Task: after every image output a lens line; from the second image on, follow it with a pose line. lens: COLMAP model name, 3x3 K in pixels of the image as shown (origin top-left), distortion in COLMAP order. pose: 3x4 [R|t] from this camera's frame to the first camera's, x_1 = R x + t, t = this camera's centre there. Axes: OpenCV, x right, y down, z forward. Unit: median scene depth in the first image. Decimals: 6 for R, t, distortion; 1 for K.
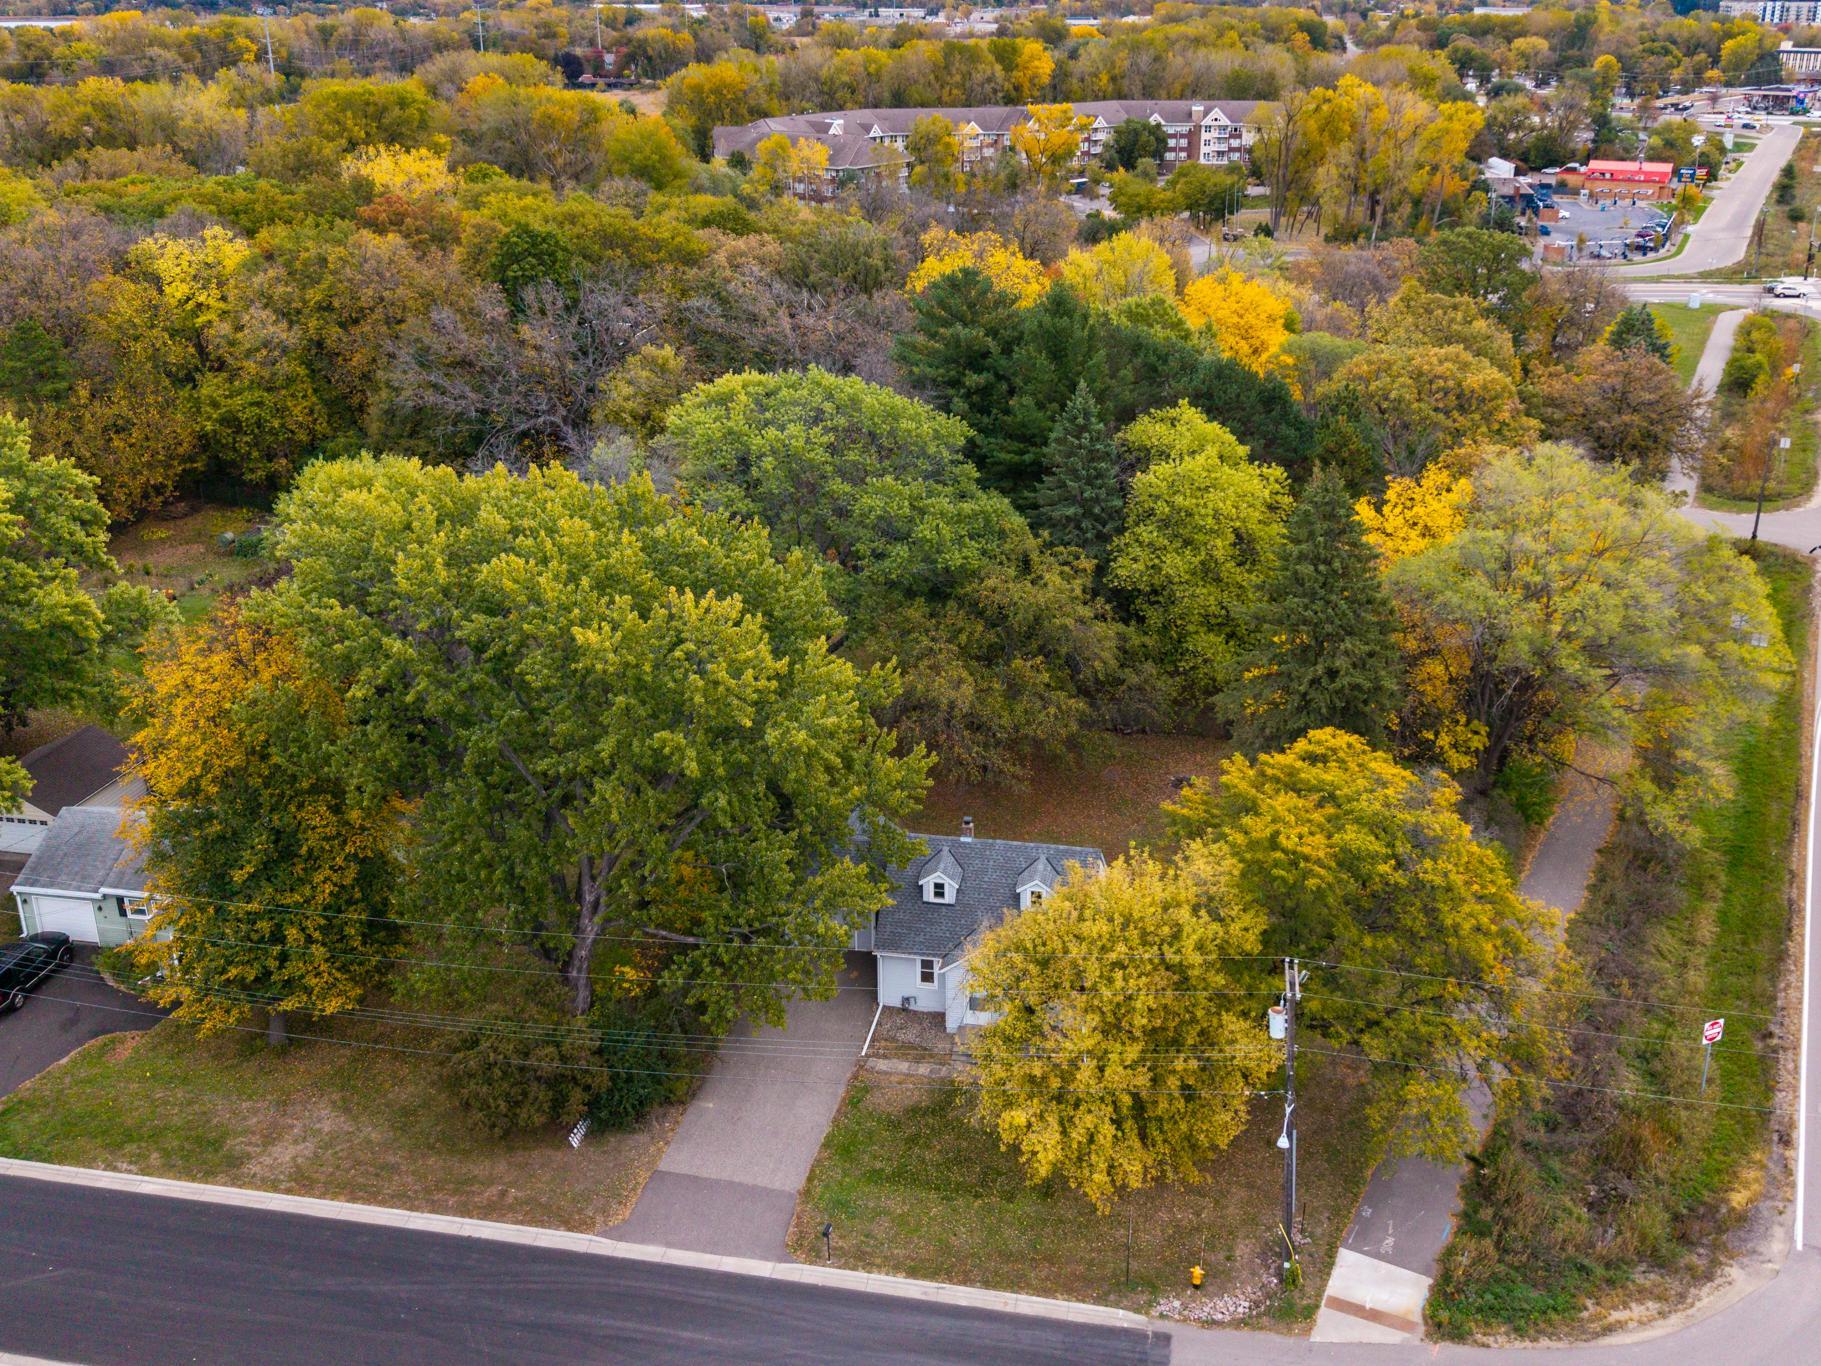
lens RADIAL K [[1670.1, 0, 926.2], [0, 1670.1, 693.4], [0, 0, 1]] dist [0.004505, 0.000000]
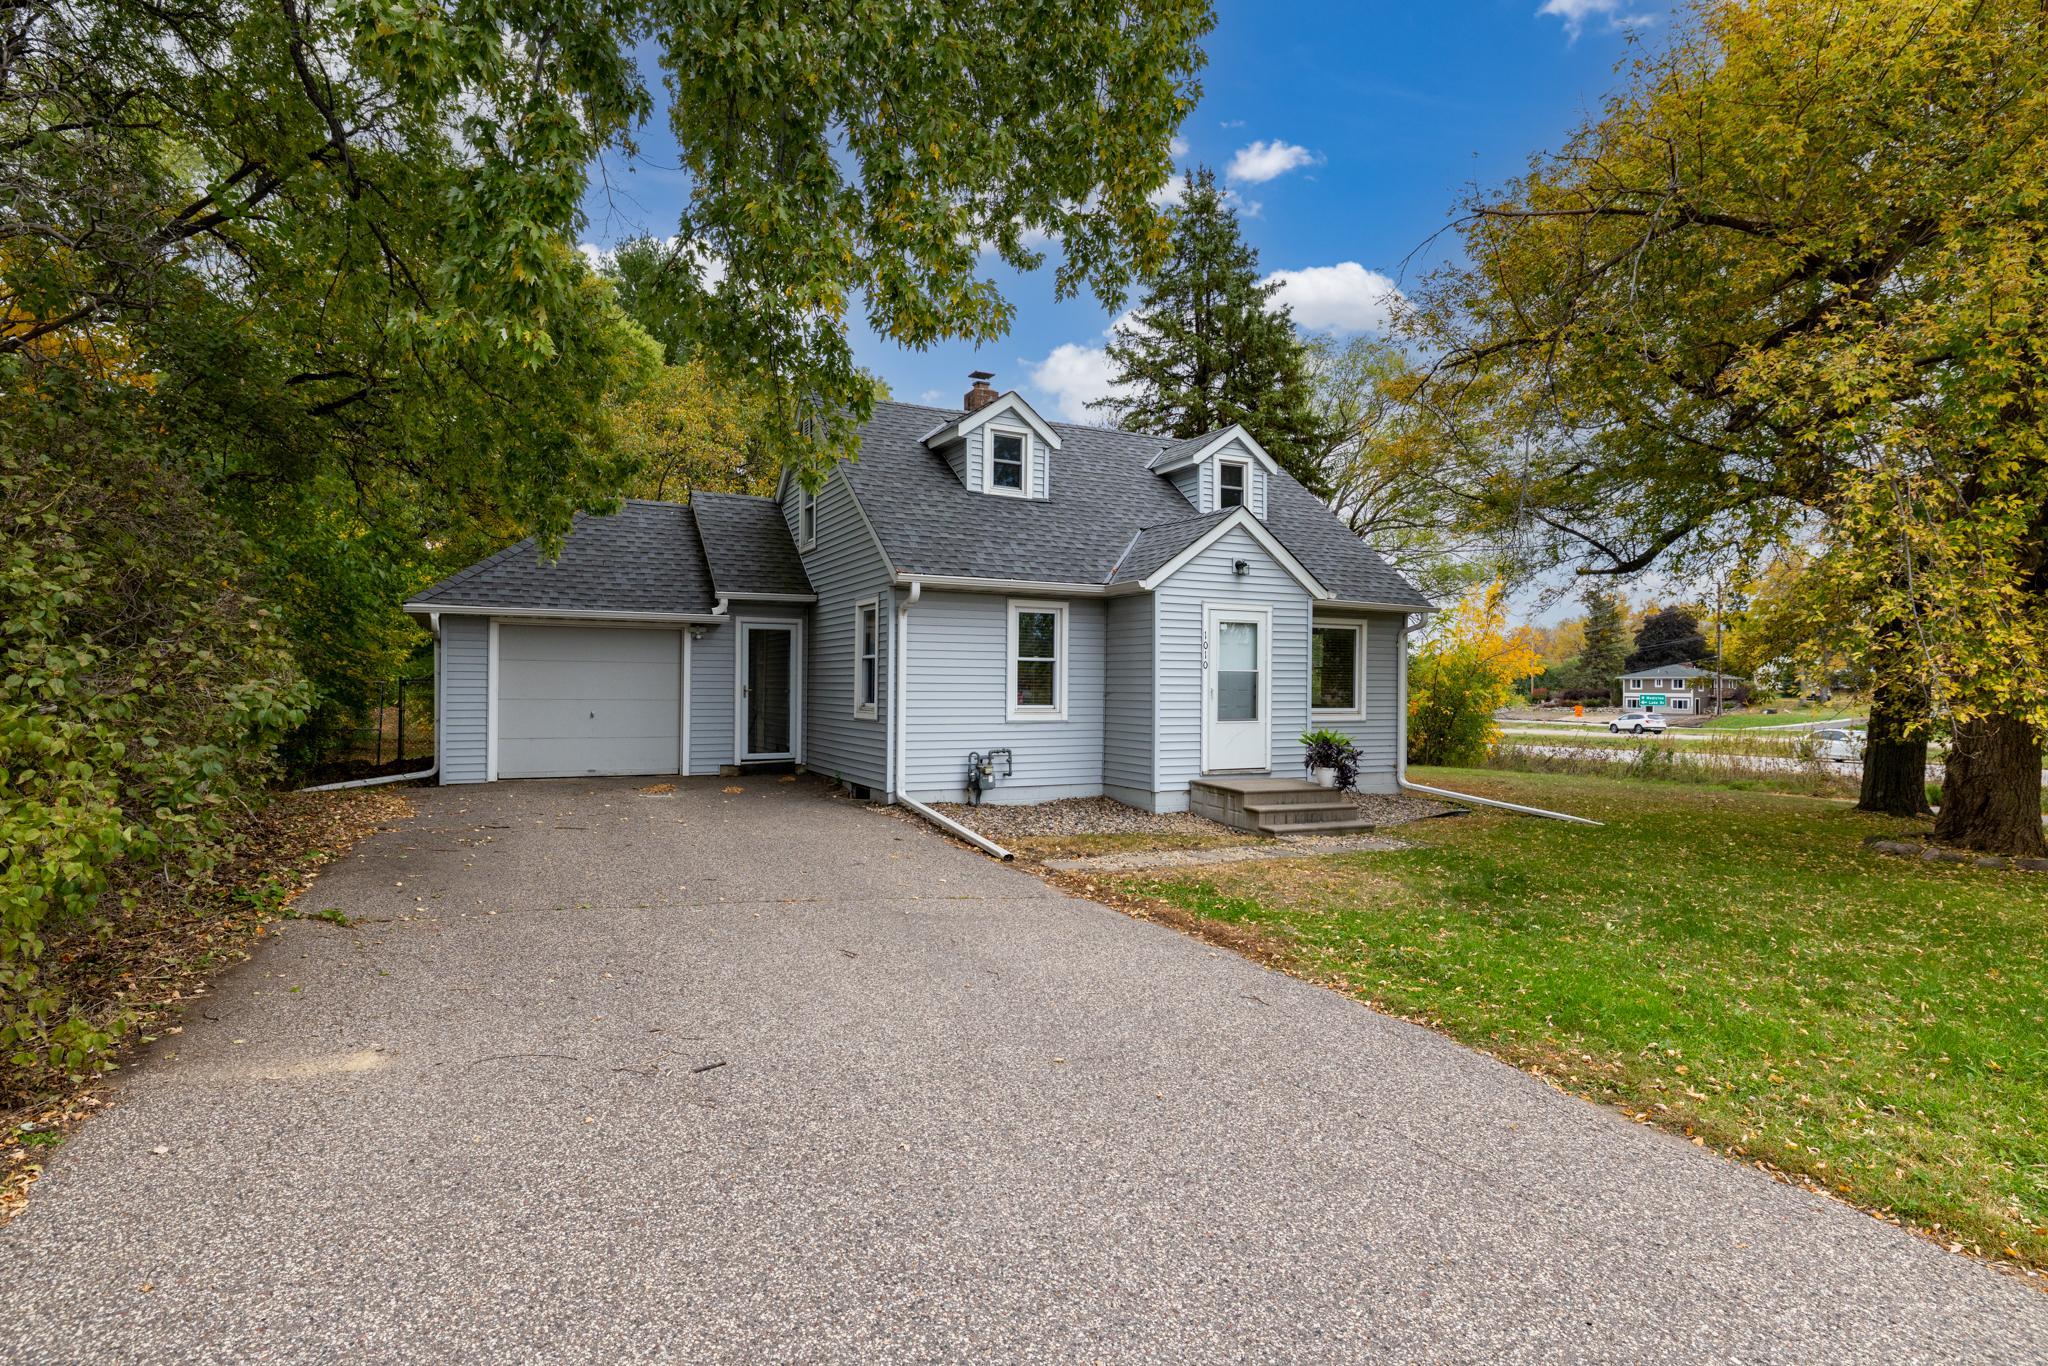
lens RADIAL K [[1150.8, 0, 1040.1], [0, 1150.8, 668.3], [0, 0, 1]] dist [0.003948, 0.000334]
pose [[0.794736, 0.026995, 0.606354, -0.143547], [0.226632, 0.913557, -0.337715, 0.260265], [-0.563056, 0.405814, 0.719919, 0.898722]]
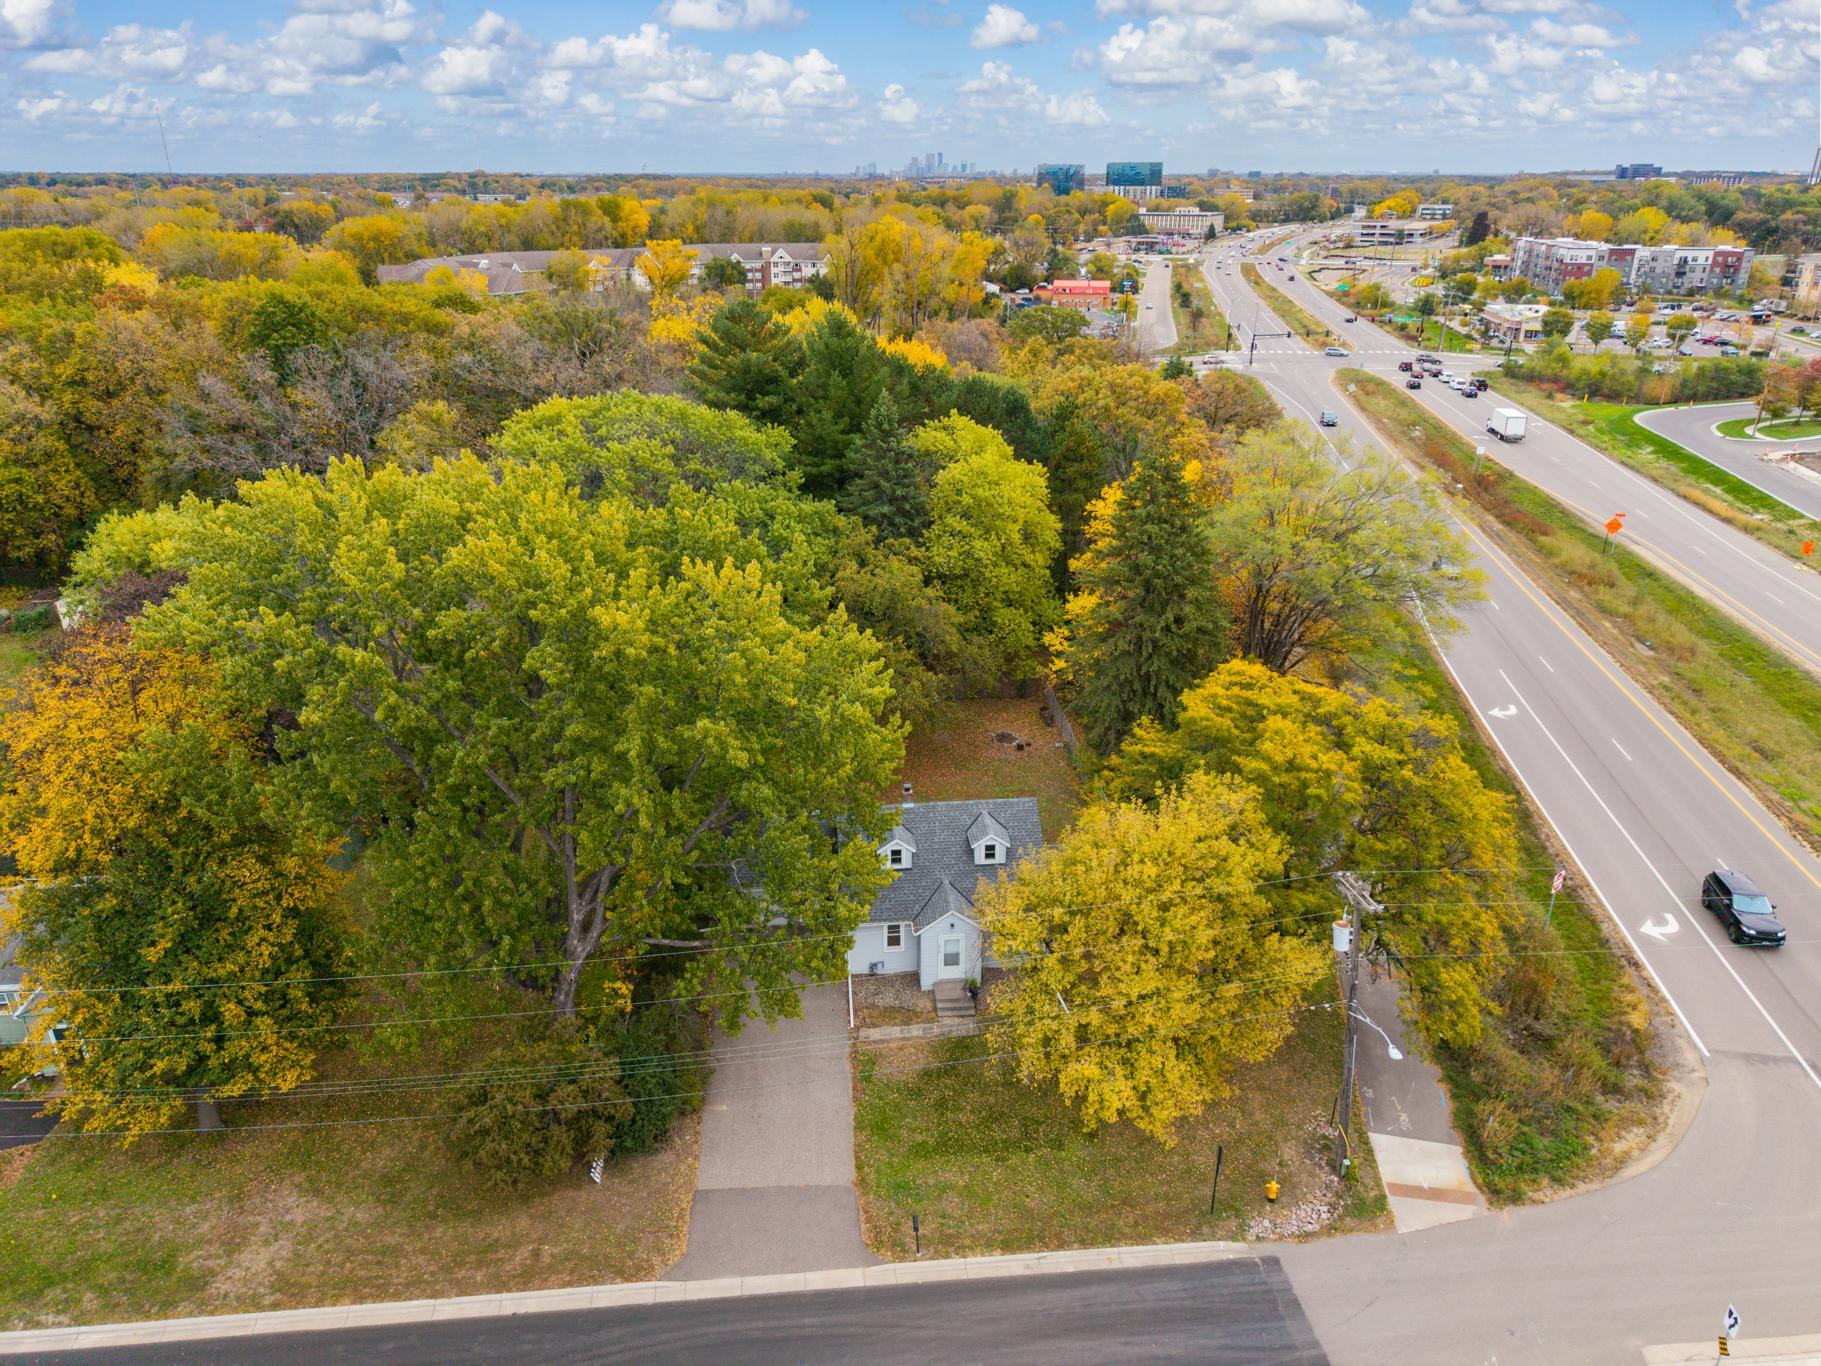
lens RADIAL K [[1205.0, 0, 902.0], [0, 1205.0, 744.3], [0, 0, 1]] dist [0.020477, -0.024686]
pose [[0.959321, -0.116038, 0.257367, -0.185595], [0.106524, 0.993019, 0.050657, 0.012199], [-0.261449, -0.021181, 0.964985, 0.298941]]
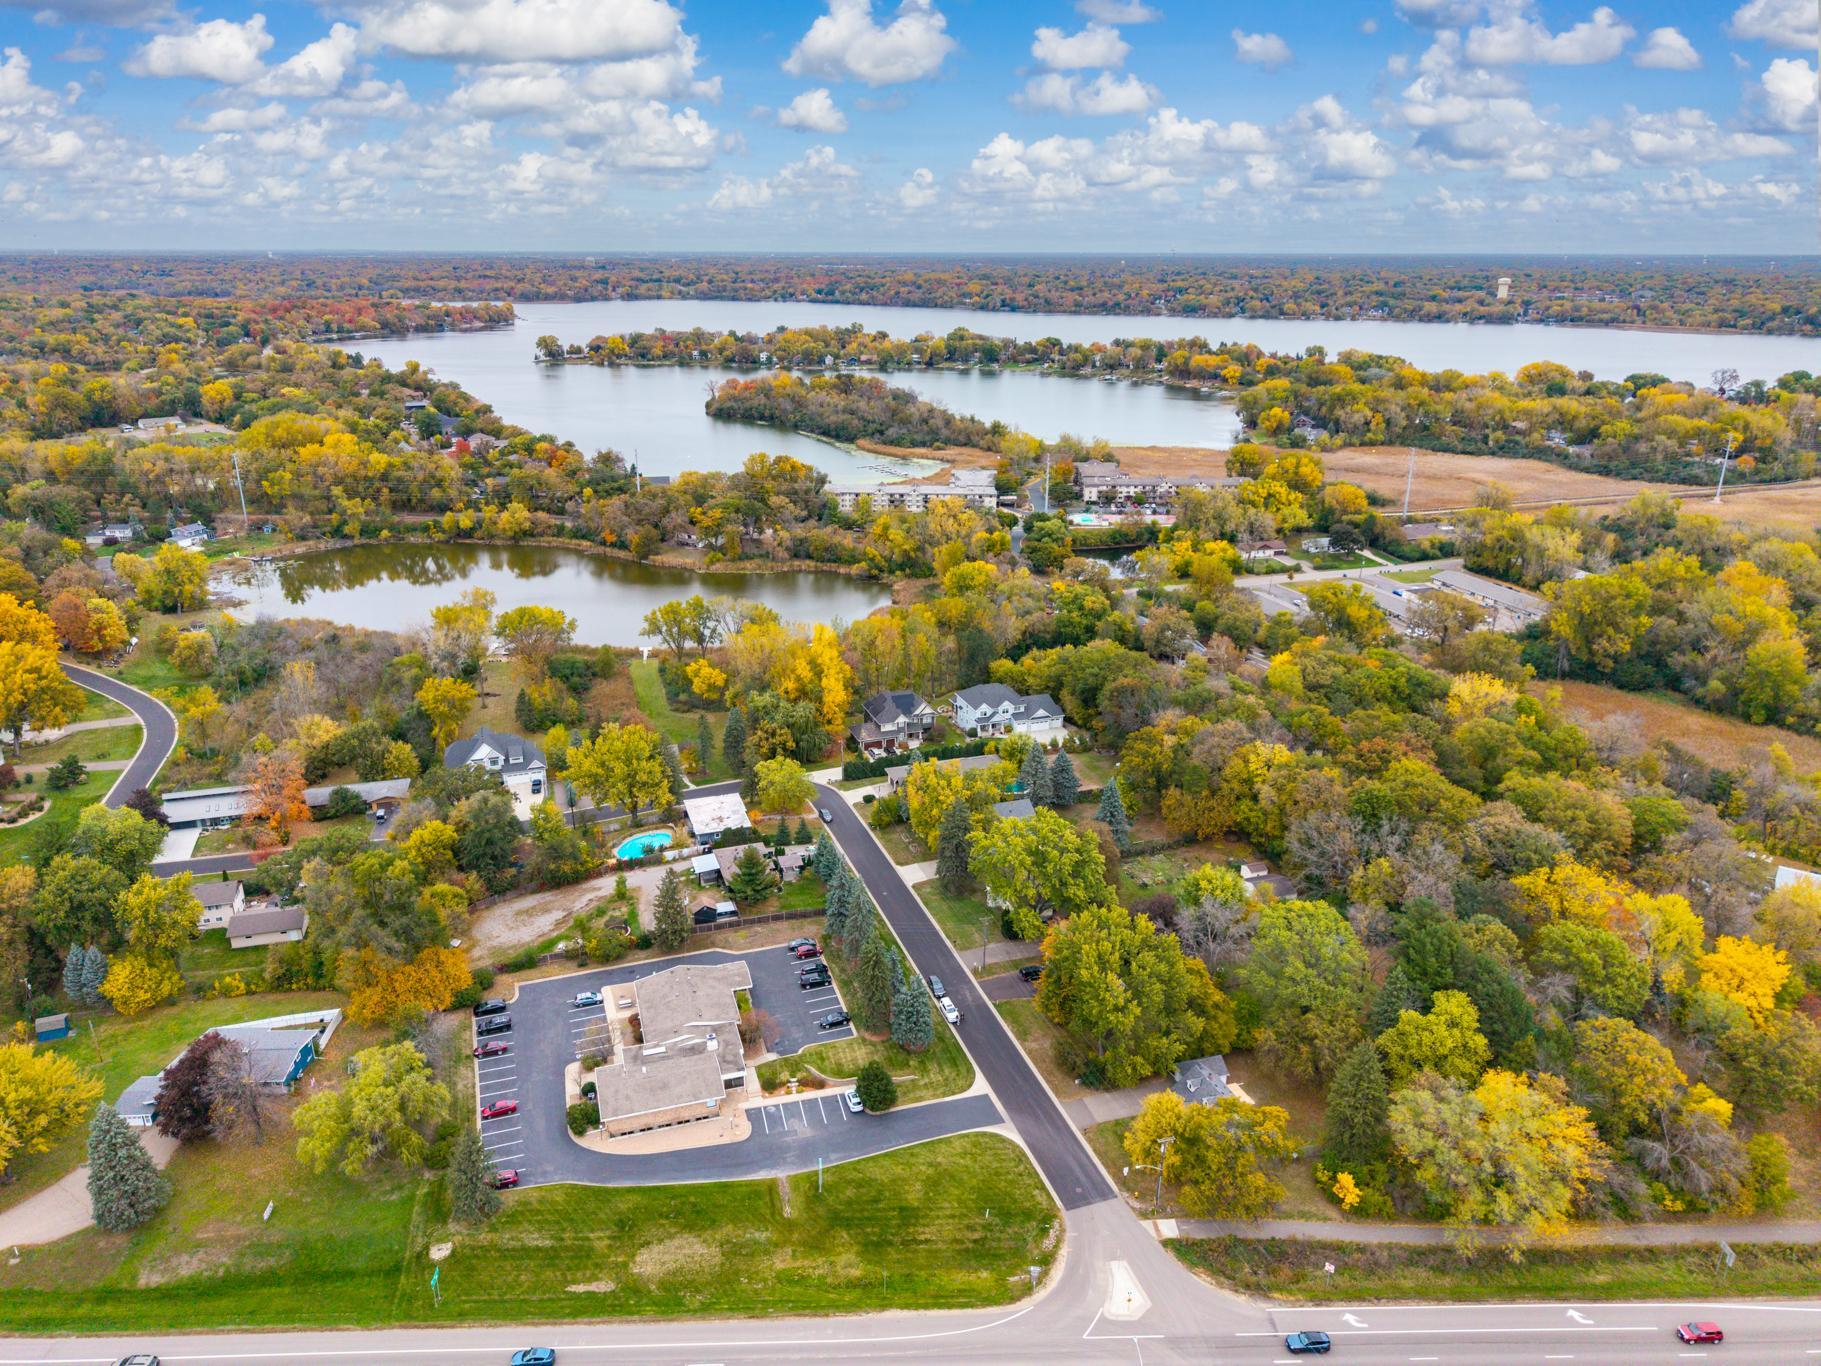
lens RADIAL K [[1205.0, 0, 911.4], [0, 1205.0, 693.3], [0, 0, 1]] dist [0.020477, -0.024686]
pose [[0.507382, 0.311714, -0.803367, 1.558065], [-0.357345, 0.924453, 0.133008, -0.802158], [0.784135, 0.219593, 0.580440, -1.142173]]
